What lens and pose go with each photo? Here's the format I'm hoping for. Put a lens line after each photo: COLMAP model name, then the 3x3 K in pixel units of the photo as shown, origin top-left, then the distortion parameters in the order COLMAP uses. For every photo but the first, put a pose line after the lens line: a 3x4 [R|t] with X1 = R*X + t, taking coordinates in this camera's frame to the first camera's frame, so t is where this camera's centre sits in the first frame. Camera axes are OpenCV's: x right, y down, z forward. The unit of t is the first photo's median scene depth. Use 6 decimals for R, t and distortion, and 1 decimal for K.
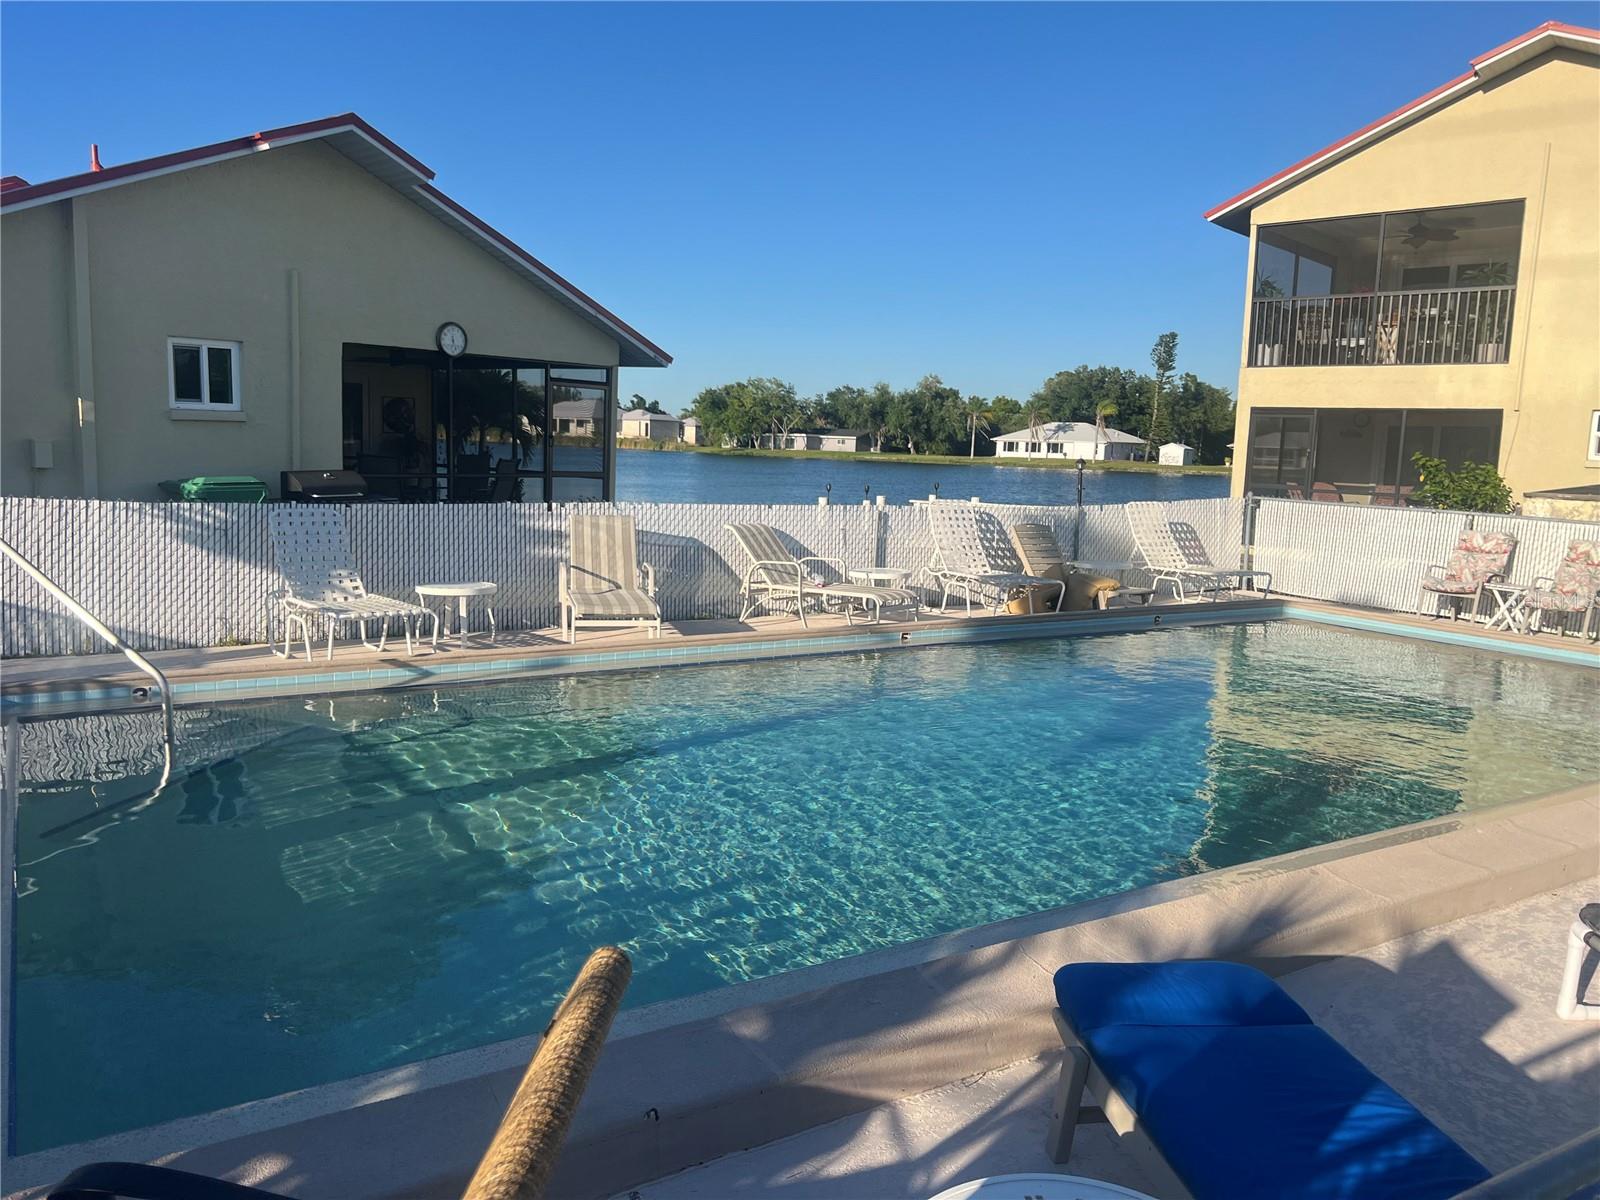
lens RADIAL K [[1211.3, 0, 778.4], [0, 1211.3, 604.4], [0, 0, 1]] dist [0.068119, -0.066936]
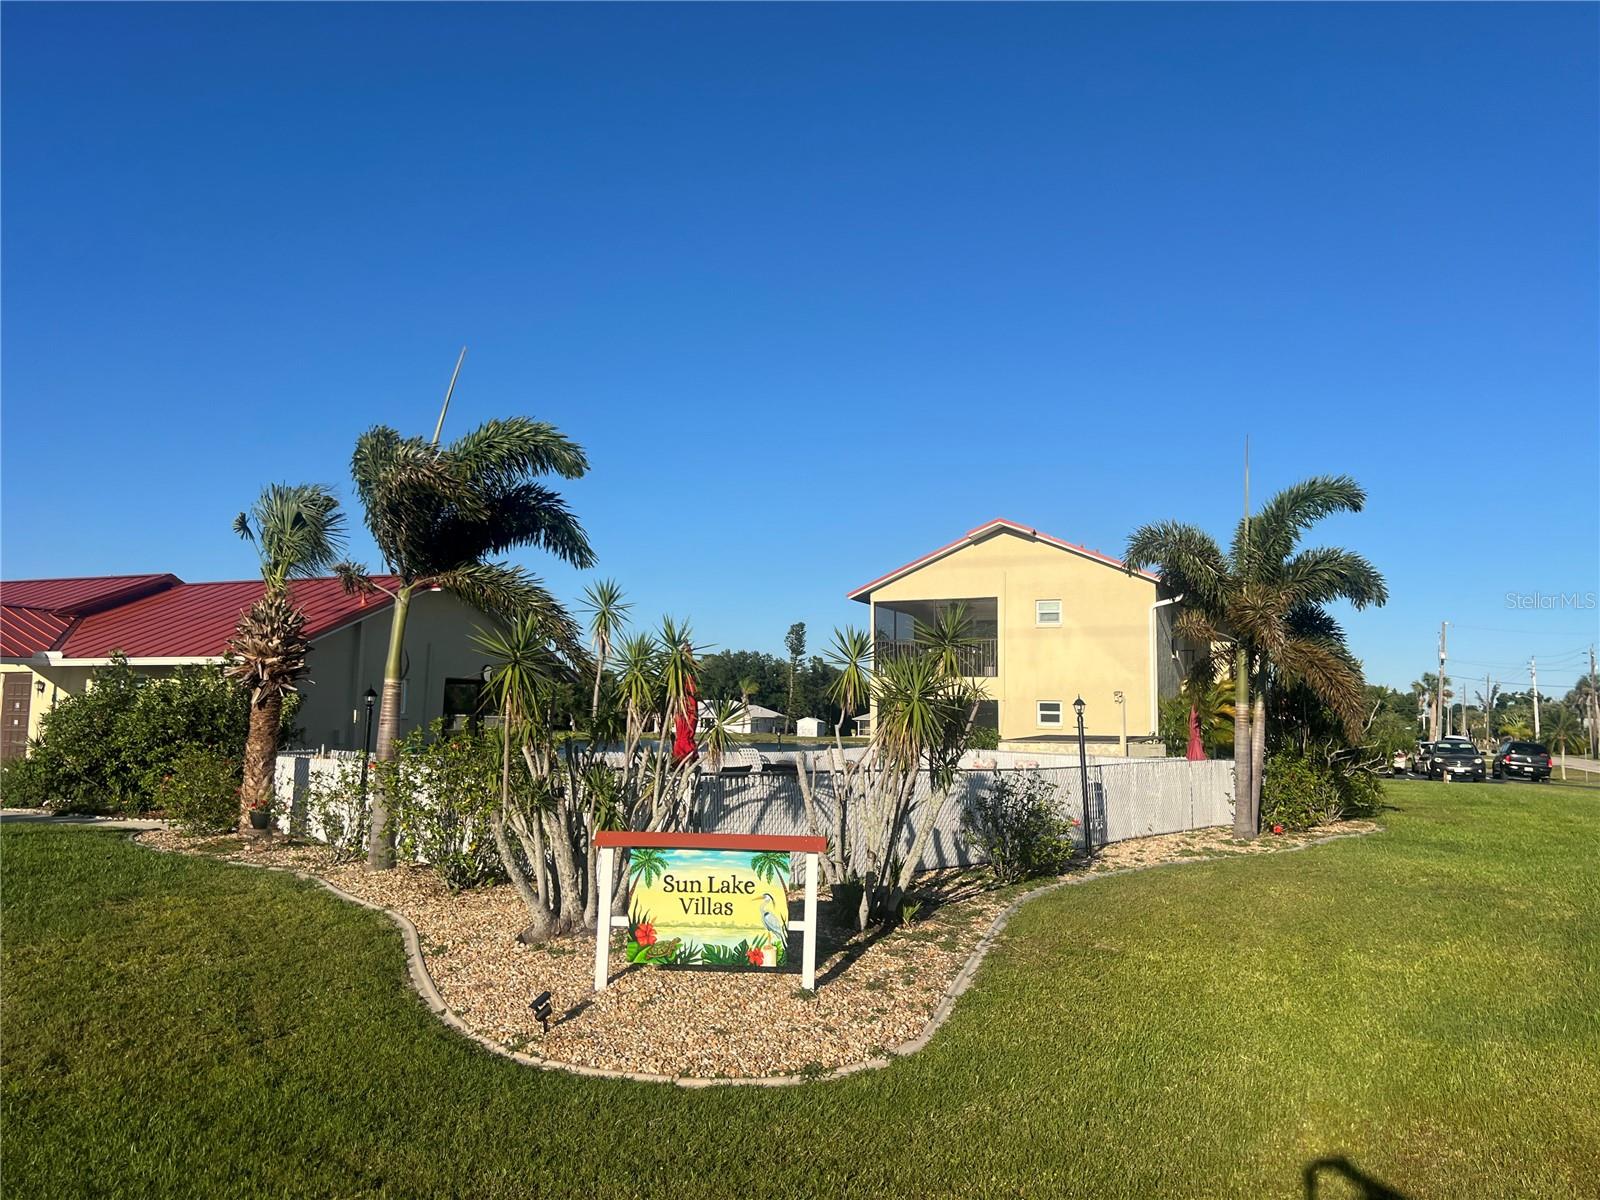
lens RADIAL K [[1211.3, 0, 795.8], [0, 1211.3, 605.4], [0, 0, 1]] dist [0.068119, -0.066936]
pose [[0.953360, 0.007765, 0.301736, -0.357073], [0.060054, 0.974803, -0.214831, 0.106045], [-0.295802, 0.222932, 0.928872, -0.863468]]
